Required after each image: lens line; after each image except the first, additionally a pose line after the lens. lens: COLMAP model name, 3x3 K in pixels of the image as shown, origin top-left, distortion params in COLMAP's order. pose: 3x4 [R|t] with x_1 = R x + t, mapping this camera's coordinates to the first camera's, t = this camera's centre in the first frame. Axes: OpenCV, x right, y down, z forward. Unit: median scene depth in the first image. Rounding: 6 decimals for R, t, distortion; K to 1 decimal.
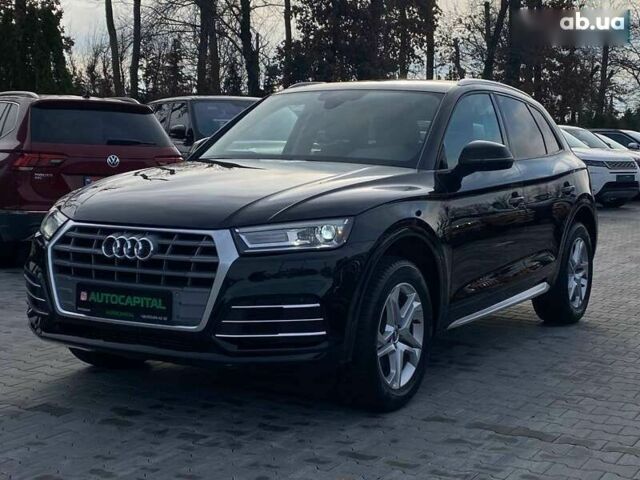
lens RADIAL K [[1020.2, 0, 322.3], [0, 1020.2, 226.6], [0, 0, 1]] dist [0.117511, -0.168189]
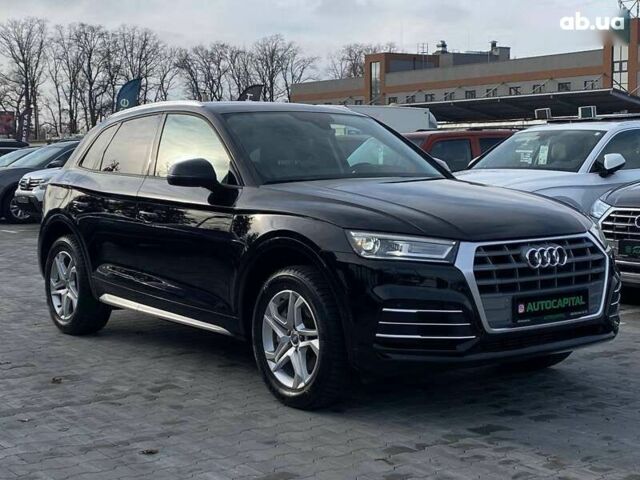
lens RADIAL K [[1020.2, 0, 322.3], [0, 1020.2, 226.6], [0, 0, 1]] dist [0.117511, -0.168189]
pose [[0.388130, -0.075473, 0.918509, -1.321063], [0.086572, 0.995220, 0.045194, -0.084822], [-0.917530, 0.061976, 0.392808, 0.795015]]
